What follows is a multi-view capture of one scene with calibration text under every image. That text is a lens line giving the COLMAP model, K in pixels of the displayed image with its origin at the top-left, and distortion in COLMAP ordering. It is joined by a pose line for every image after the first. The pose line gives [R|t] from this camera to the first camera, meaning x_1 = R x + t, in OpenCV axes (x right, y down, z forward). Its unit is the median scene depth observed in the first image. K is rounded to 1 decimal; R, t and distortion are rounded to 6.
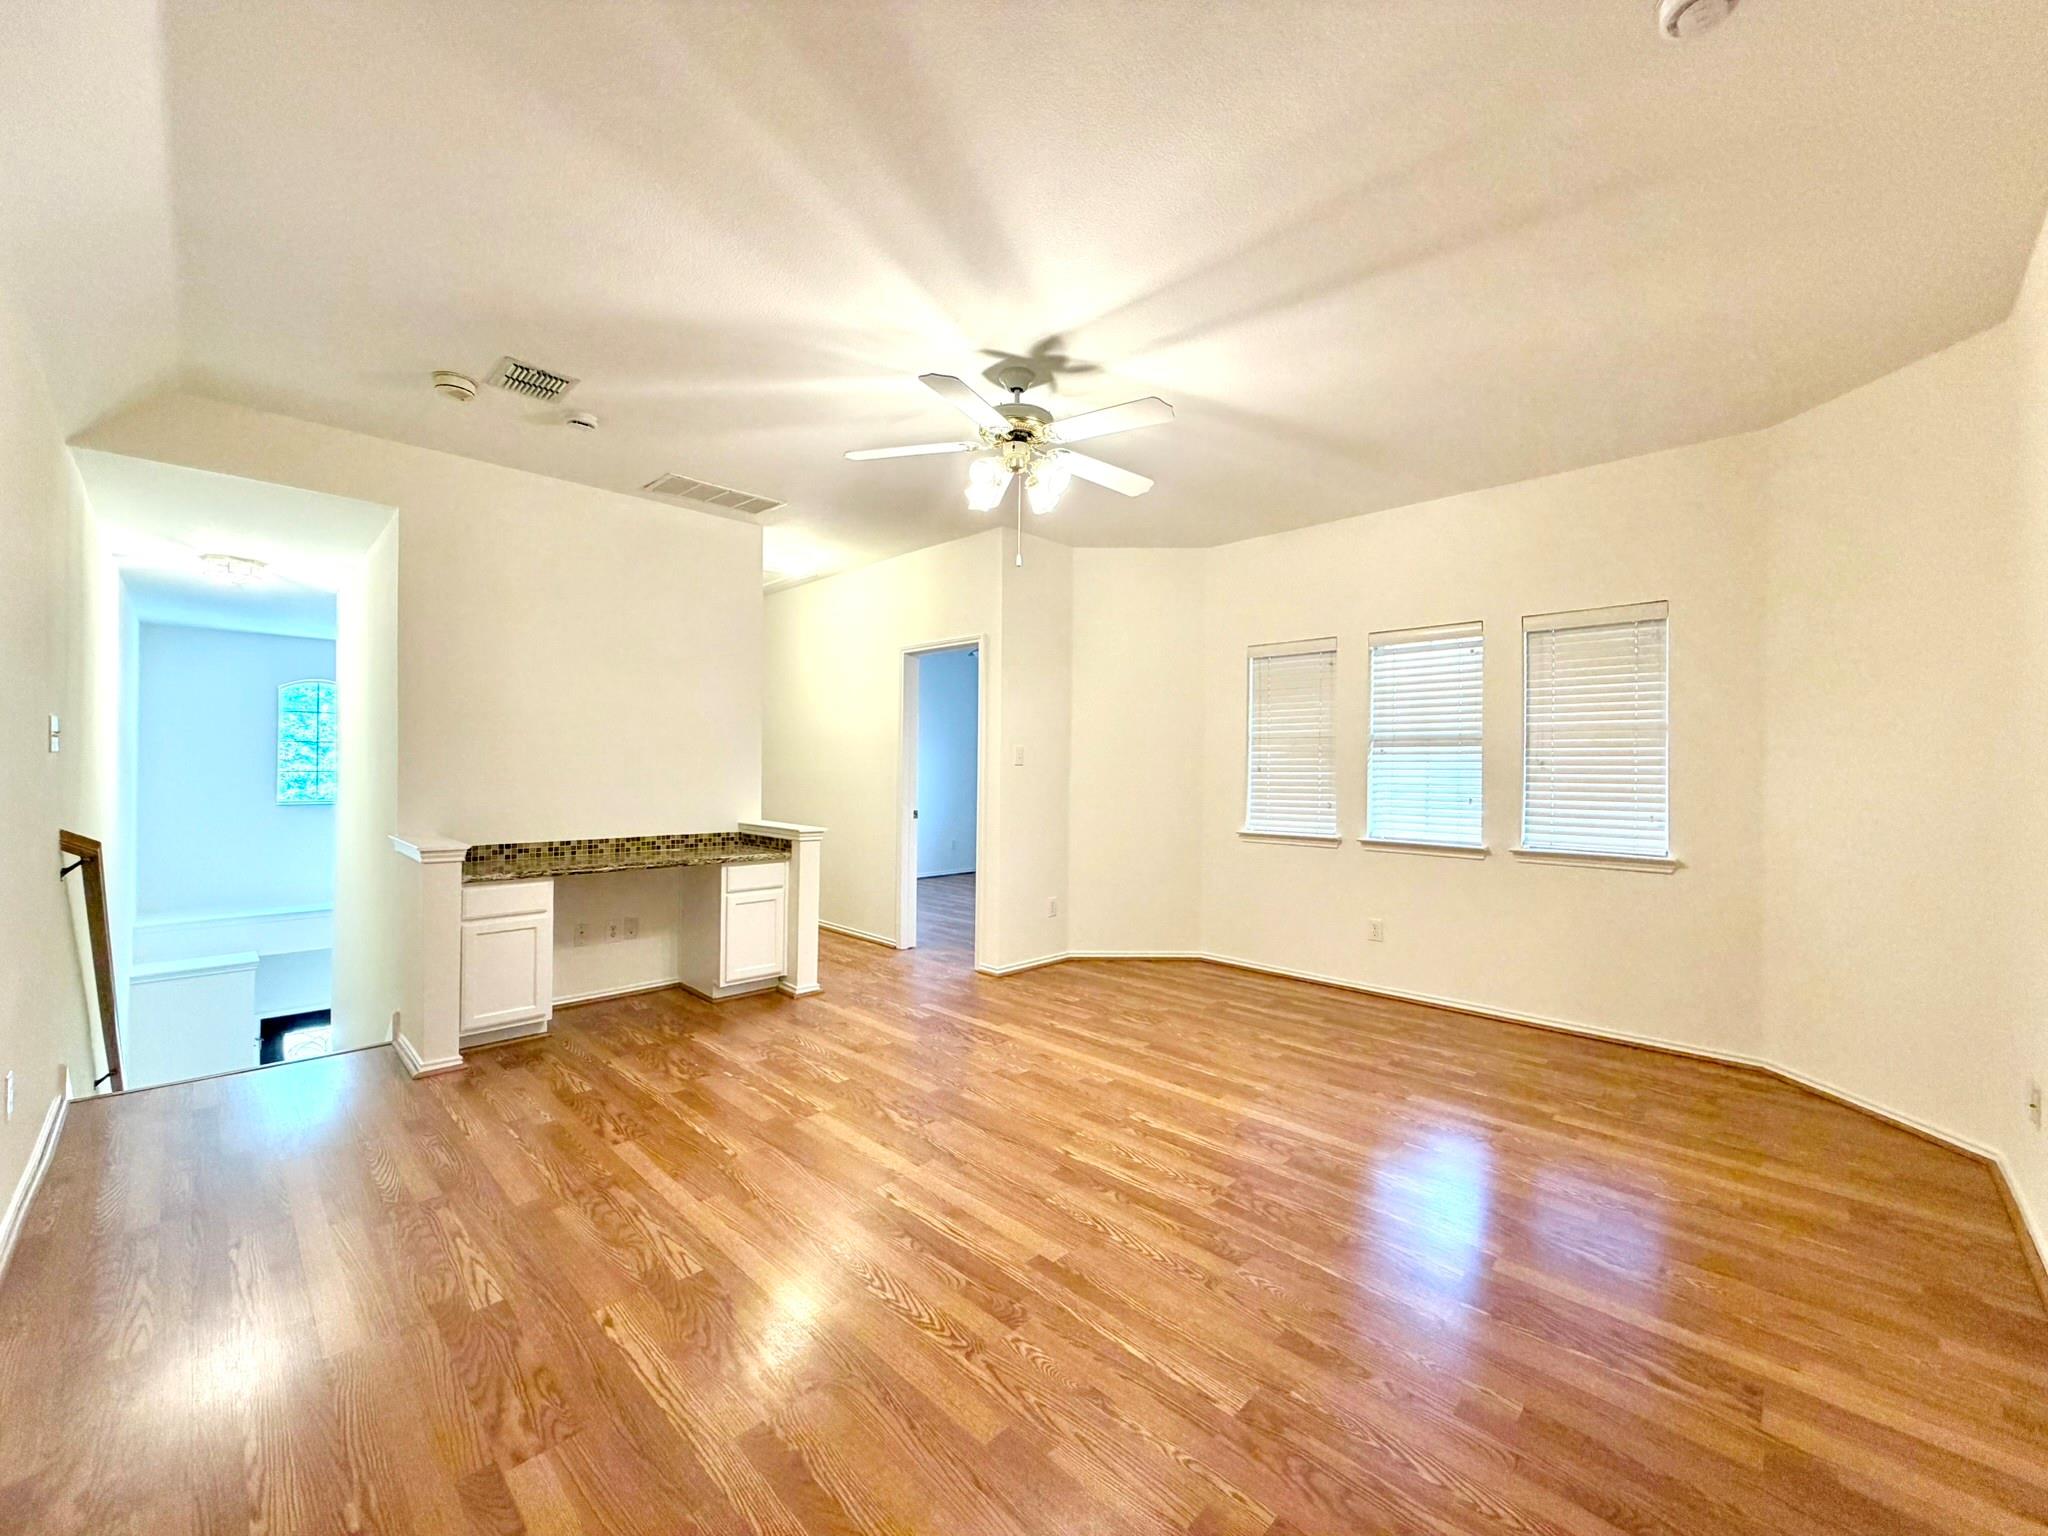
lens RADIAL K [[821.7, 0, 1021.3], [0, 821.7, 770.8], [0, 0, 1]] dist [-0.001062, 0.000619]
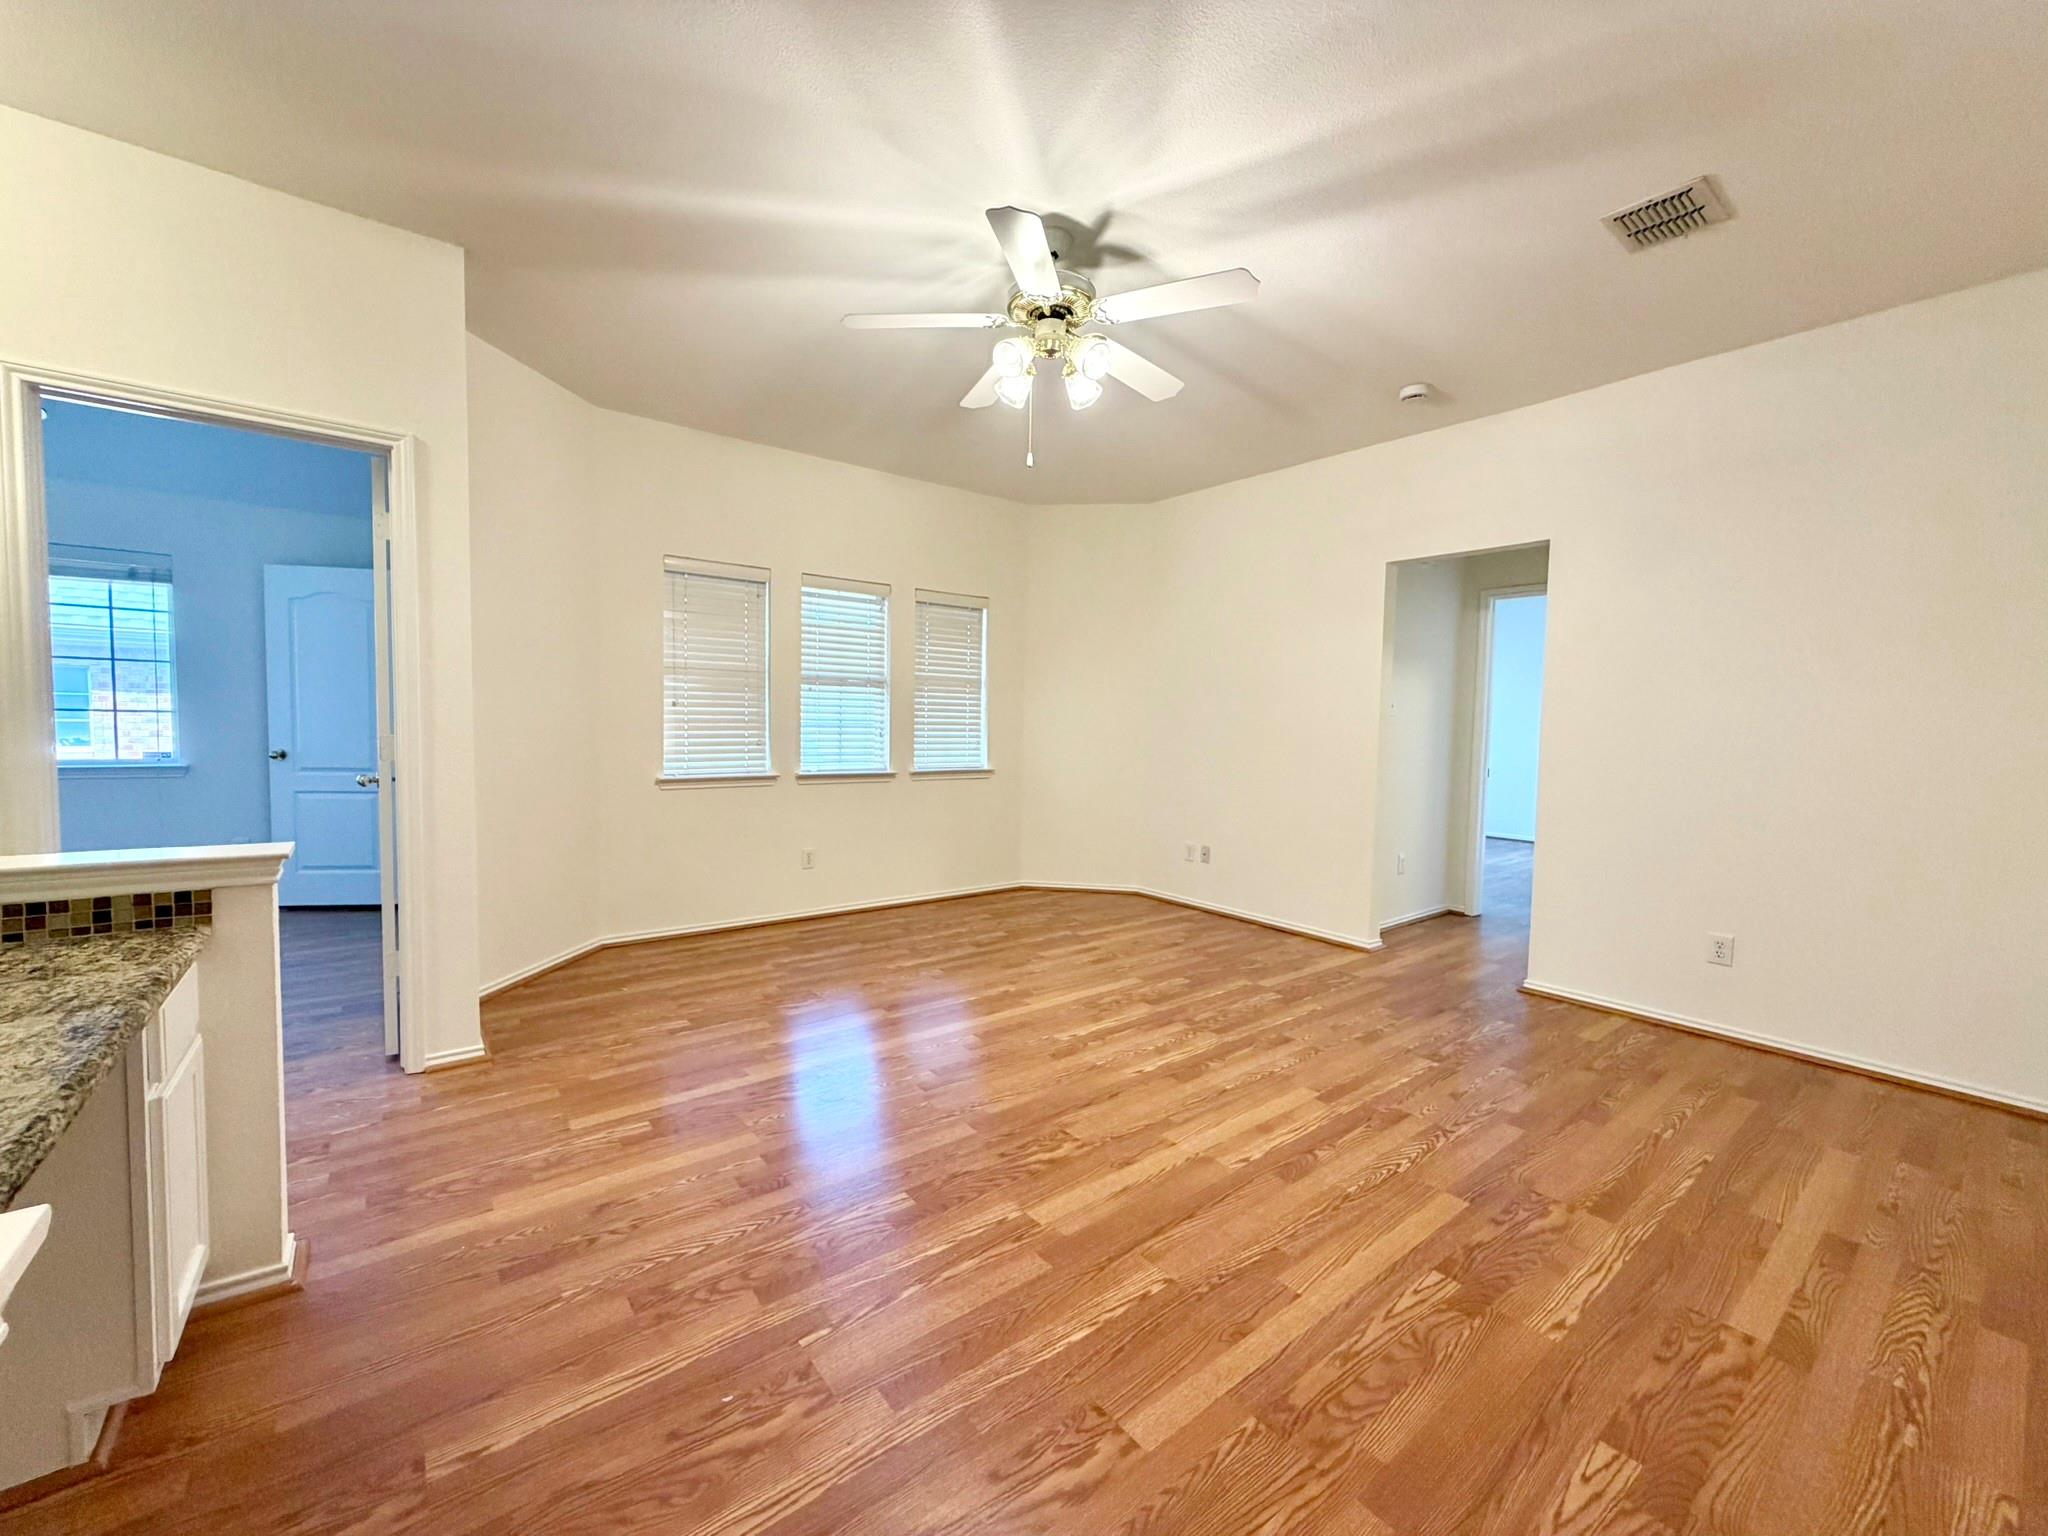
lens RADIAL K [[821.7, 0, 1021.3], [0, 821.7, 770.8], [0, 0, 1]] dist [-0.001062, 0.000619]
pose [[0.124281, -0.068014, 0.989913, -0.878388], [-0.015838, 0.997385, 0.070516, 0.003390], [-0.992121, -0.024442, 0.122879, 0.915605]]
